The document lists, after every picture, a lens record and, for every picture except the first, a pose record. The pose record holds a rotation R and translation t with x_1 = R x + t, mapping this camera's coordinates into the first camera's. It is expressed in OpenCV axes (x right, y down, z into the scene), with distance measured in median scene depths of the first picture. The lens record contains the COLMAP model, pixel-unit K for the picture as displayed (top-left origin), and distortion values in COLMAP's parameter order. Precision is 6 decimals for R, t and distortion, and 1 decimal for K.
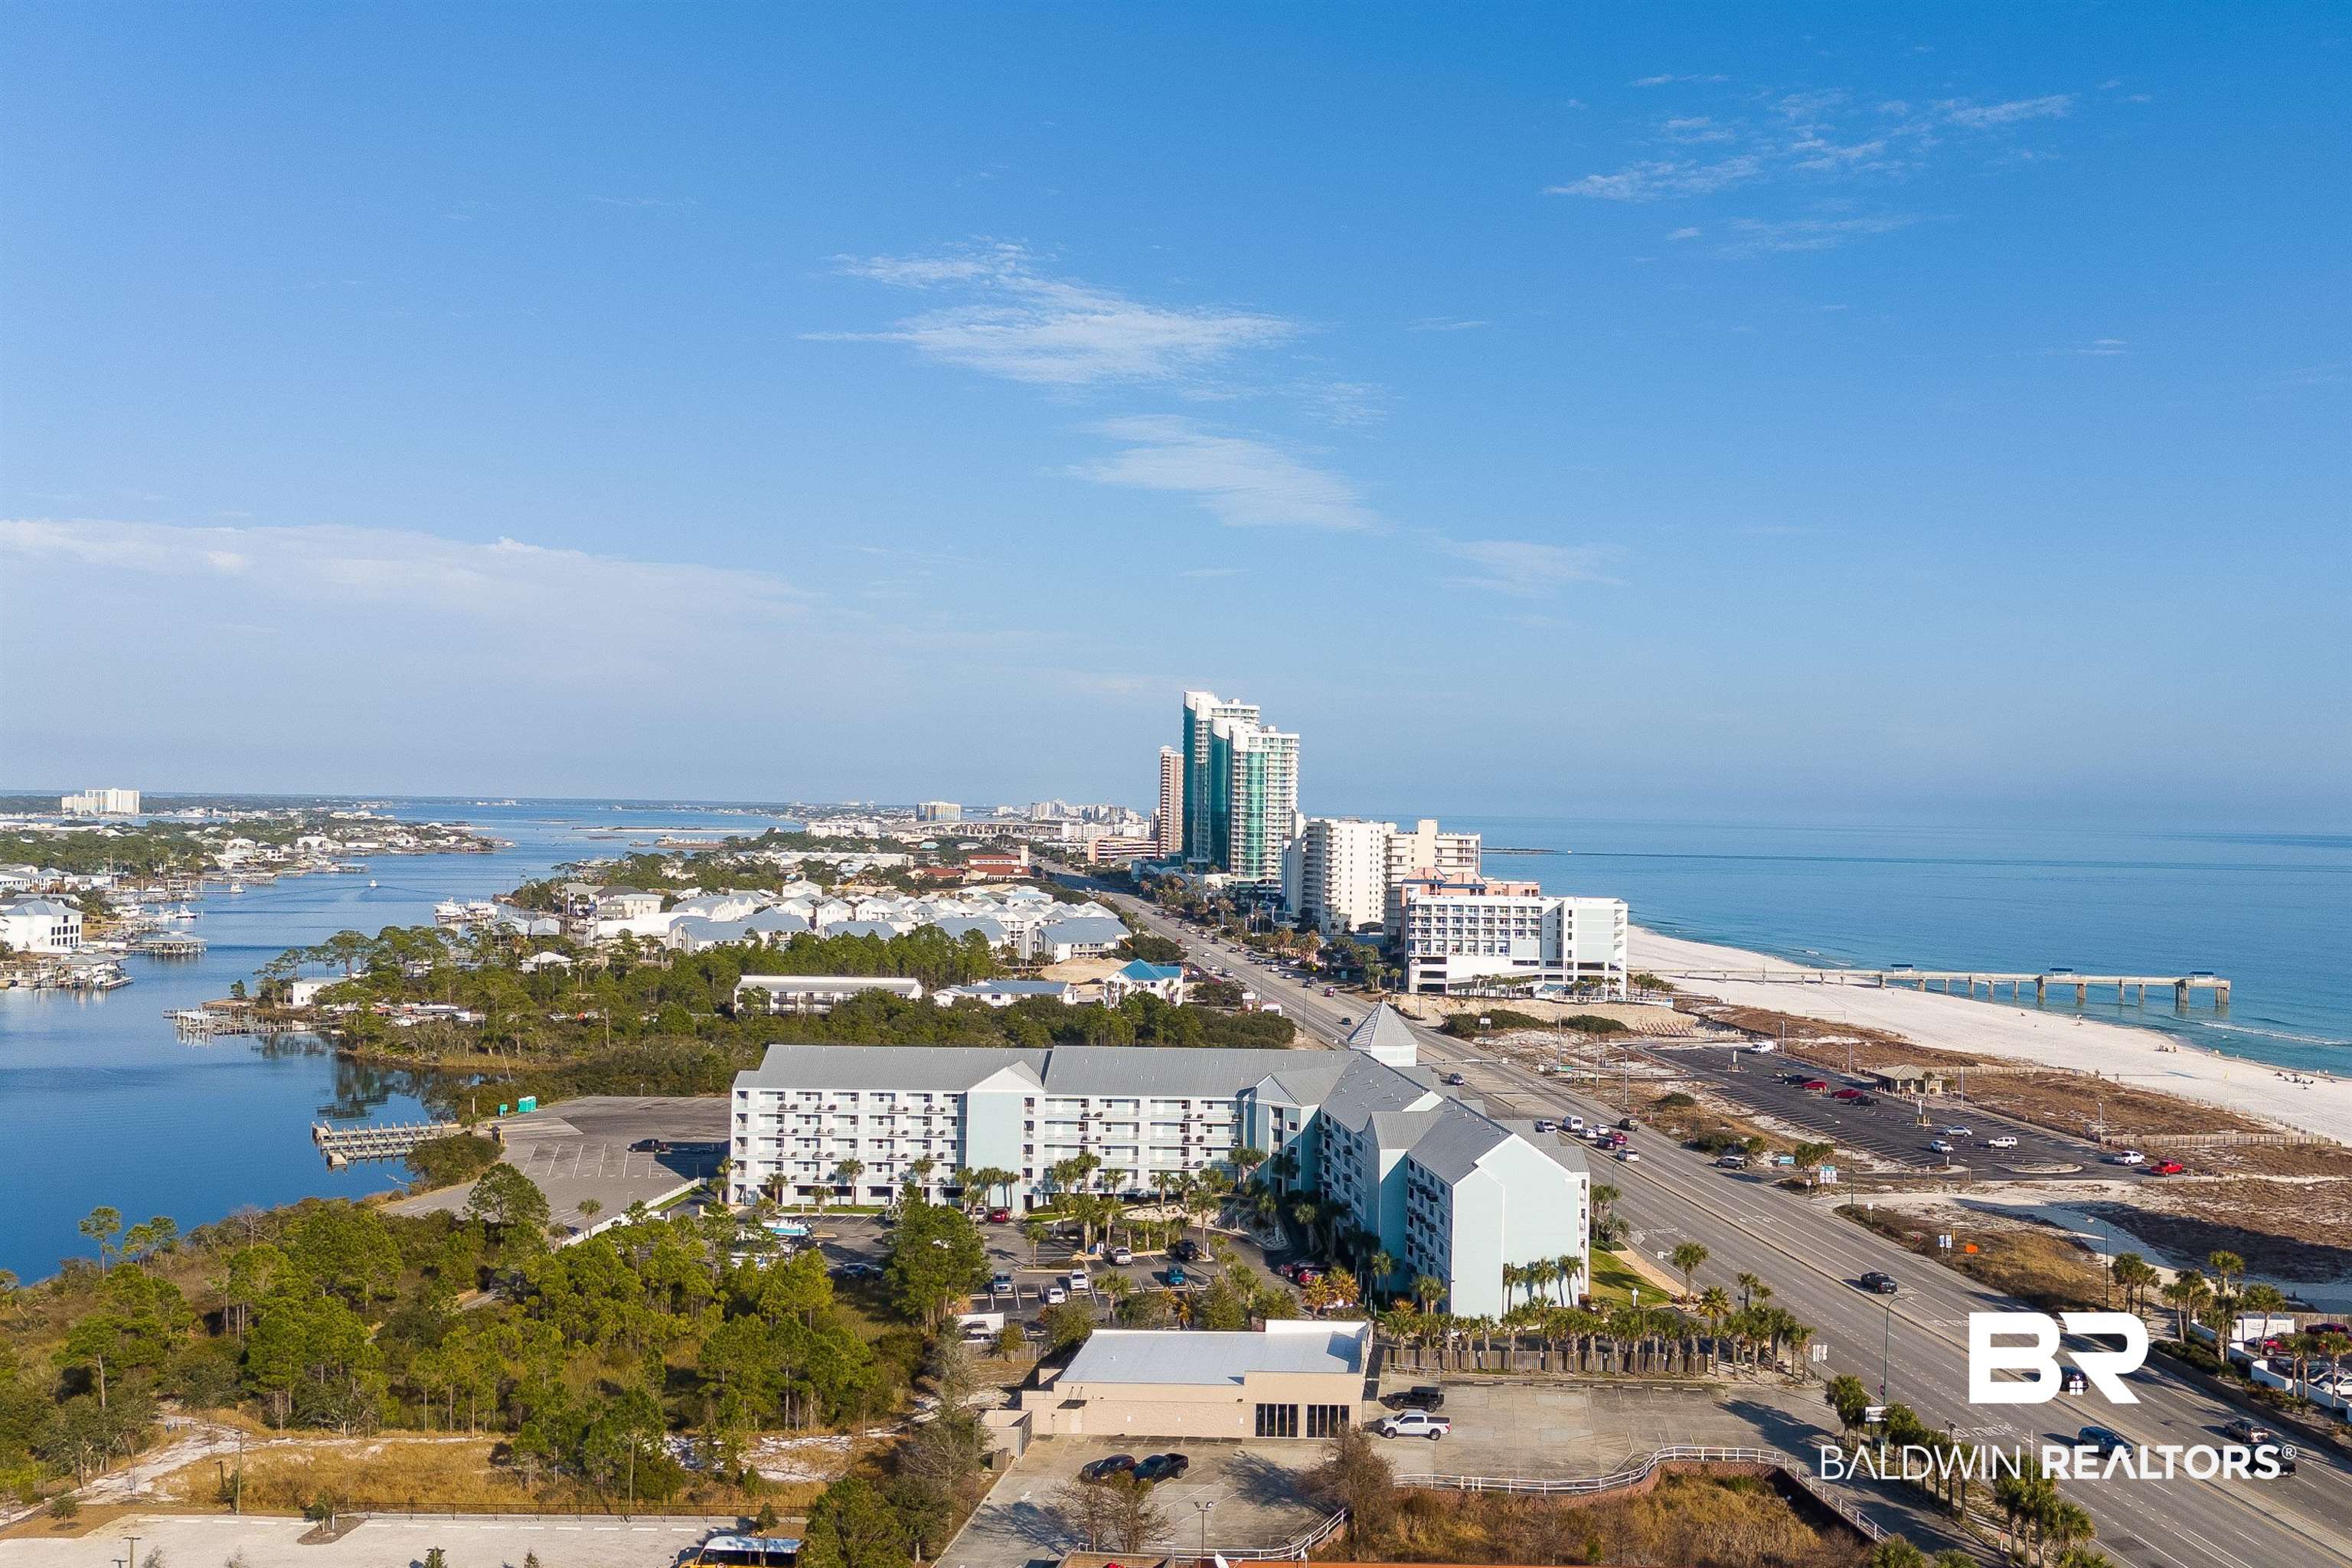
lens RADIAL K [[3113.7, 0, 1178.4], [0, 3113.7, 719.2], [0, 0, 1]] dist [0.222390, -0.041252]
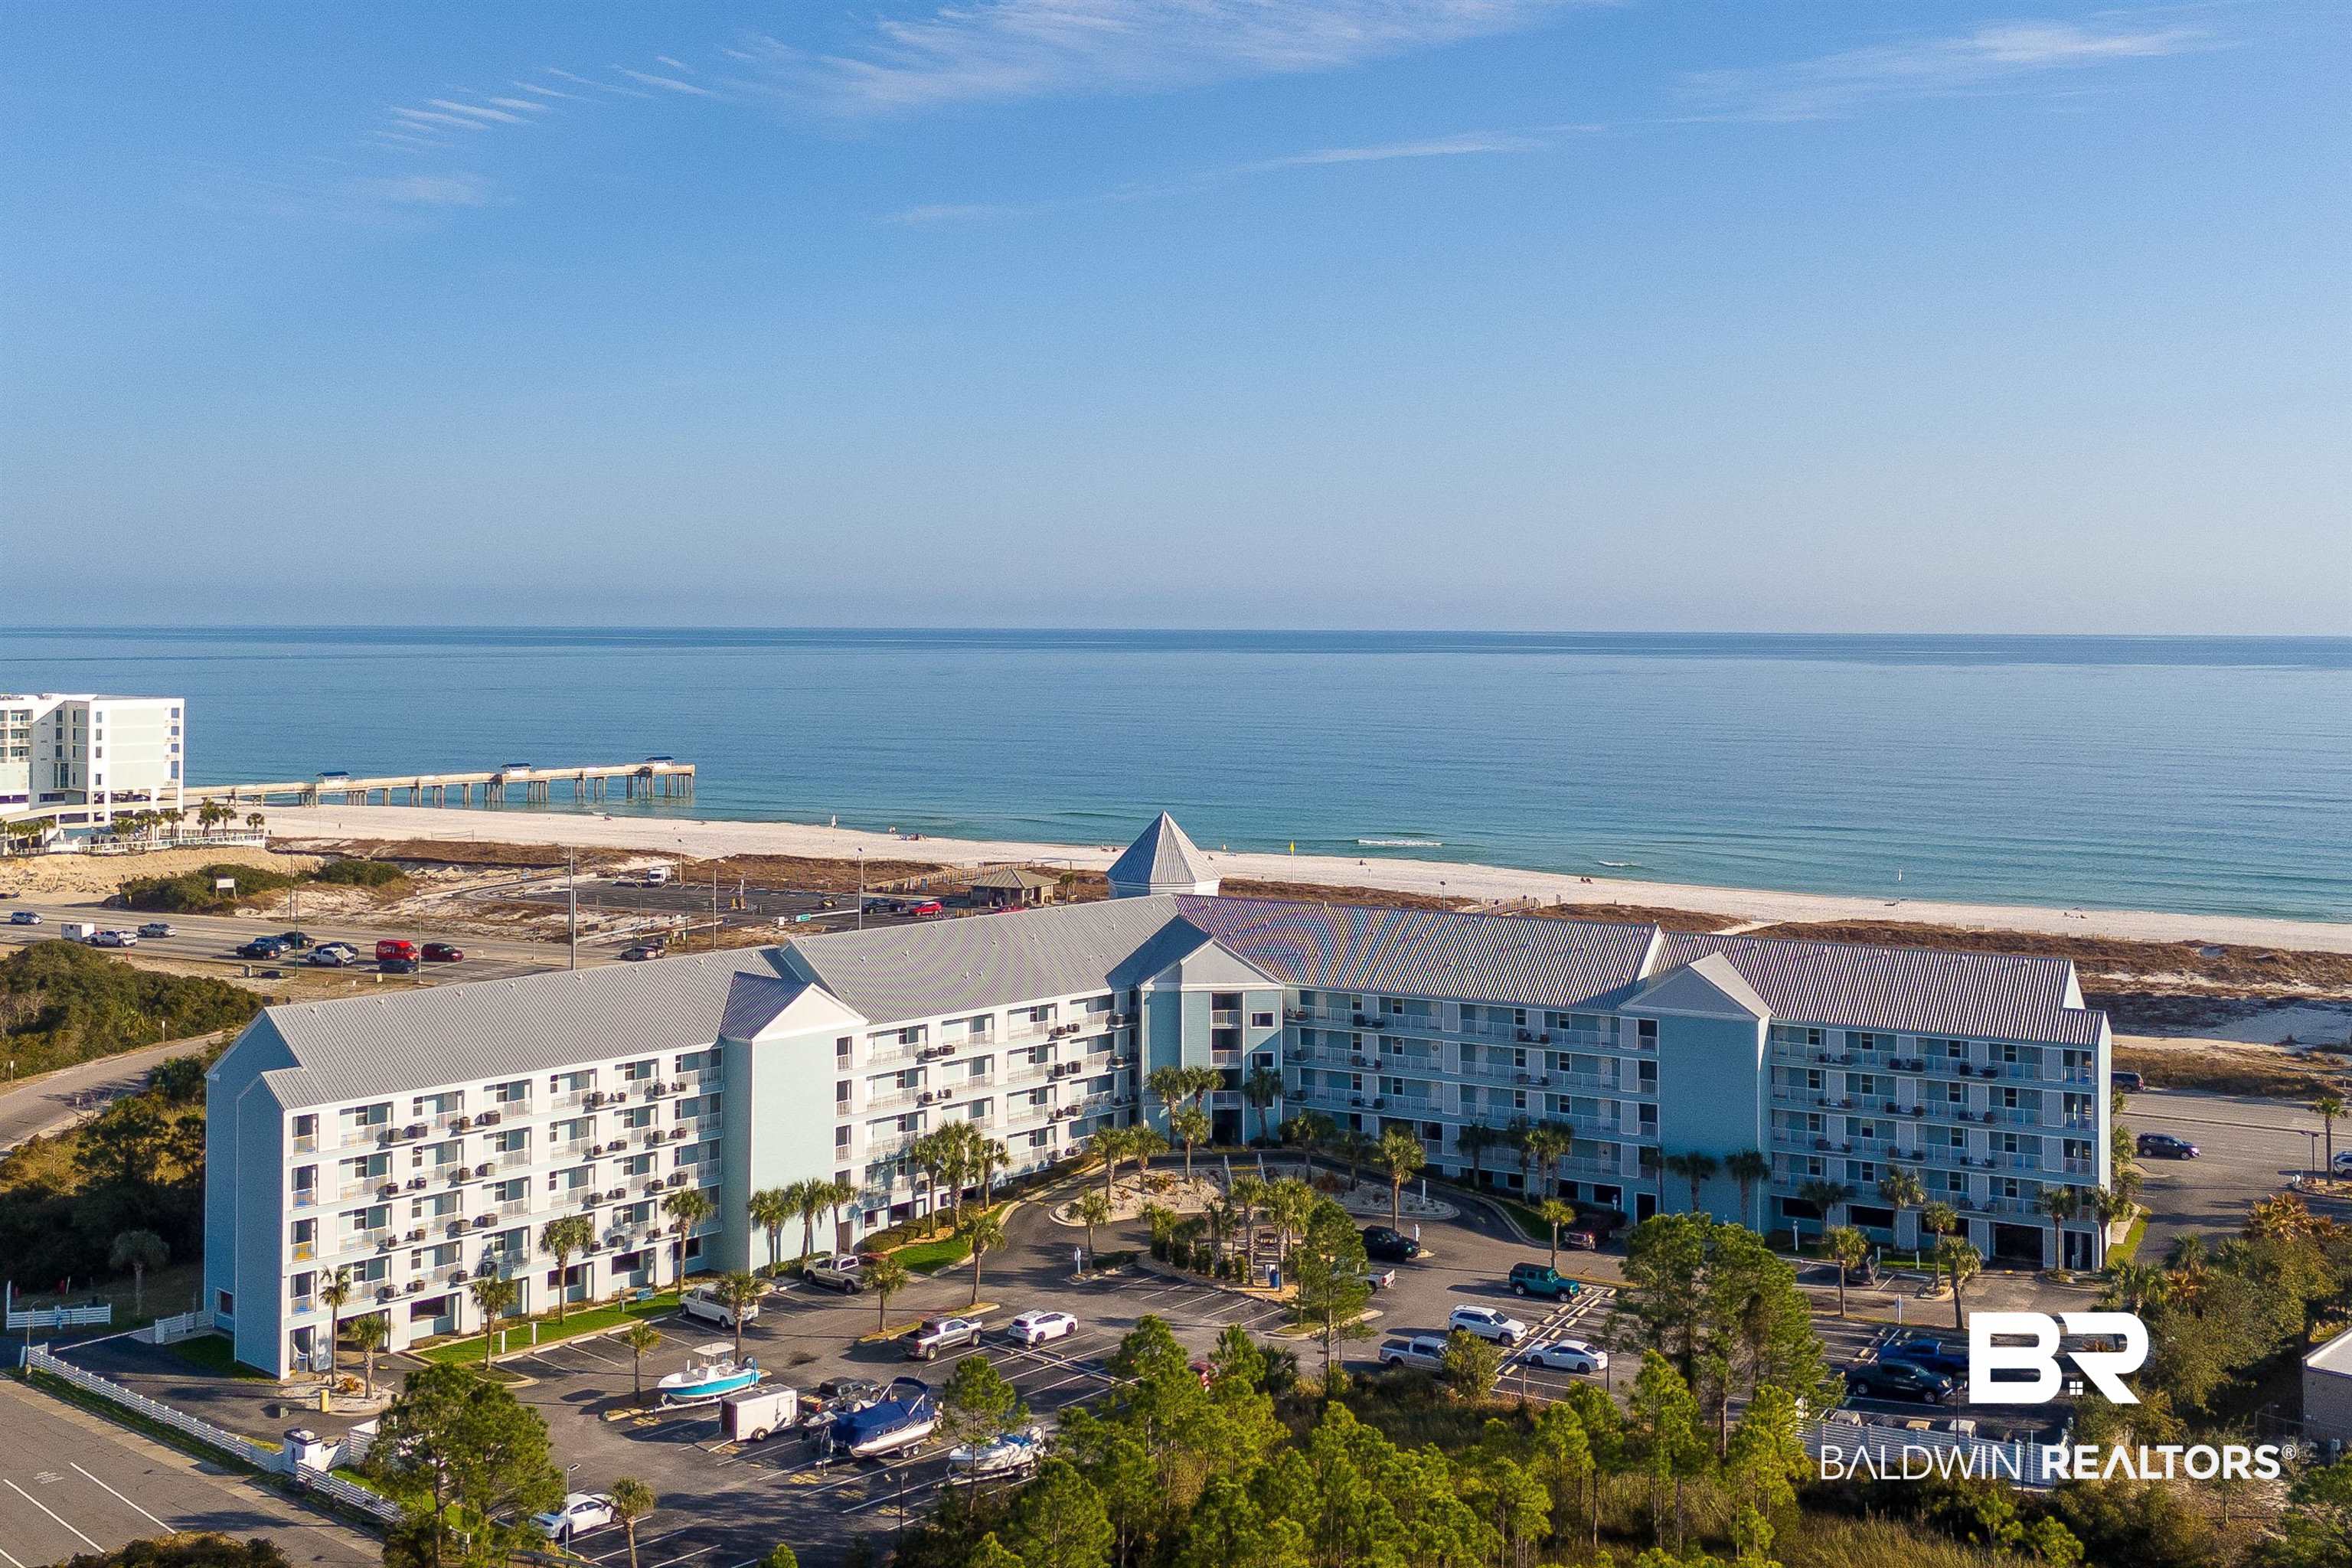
lens RADIAL K [[3041.1, 0, 1176.0], [0, 3041.1, 784.0], [0, 0, 1]] dist [0.251805, -0.636209]
pose [[0.493409, -0.057625, 0.867886, -0.186687], [-0.005520, 0.997575, 0.069374, 0.017433], [-0.869780, -0.039021, 0.491895, 0.284196]]
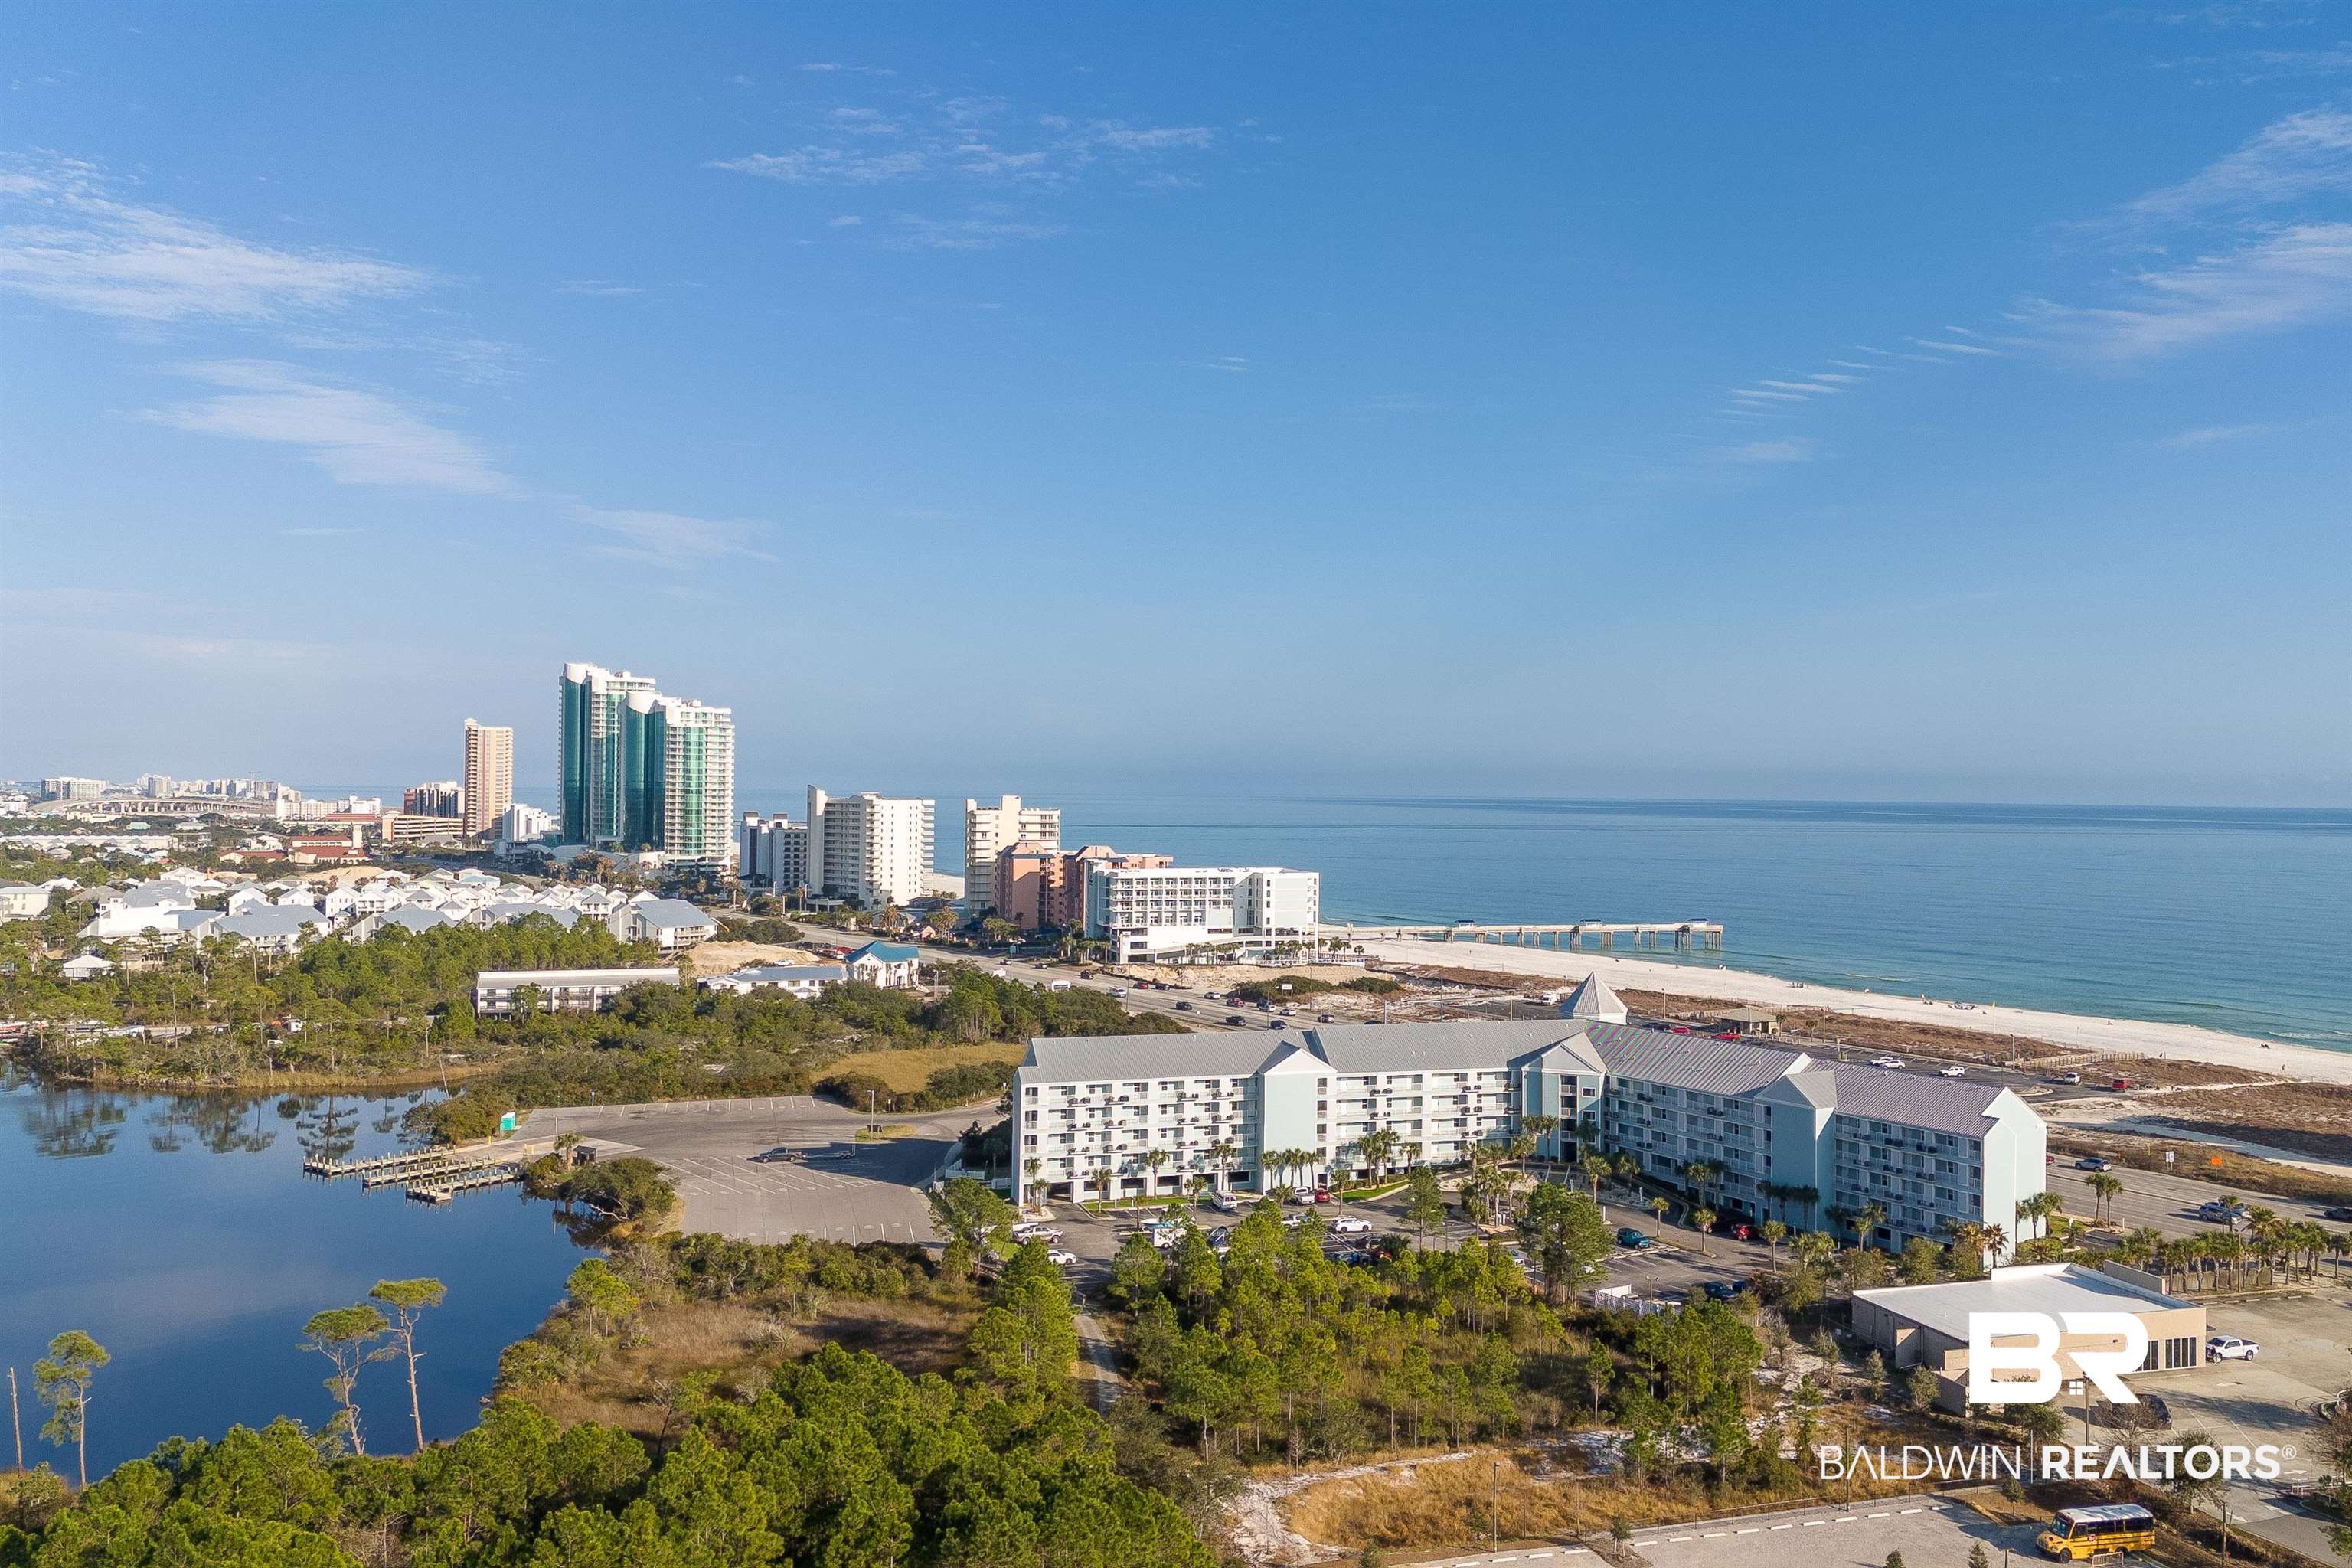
lens RADIAL K [[3041.1, 0, 1176.0], [0, 3041.1, 784.0], [0, 0, 1]] dist [0.251805, -0.636209]
pose [[0.885084, -0.008030, 0.465362, -0.223082], [-0.007374, 0.999484, 0.031270, -0.002281], [-0.465373, -0.031108, 0.884568, 0.057140]]
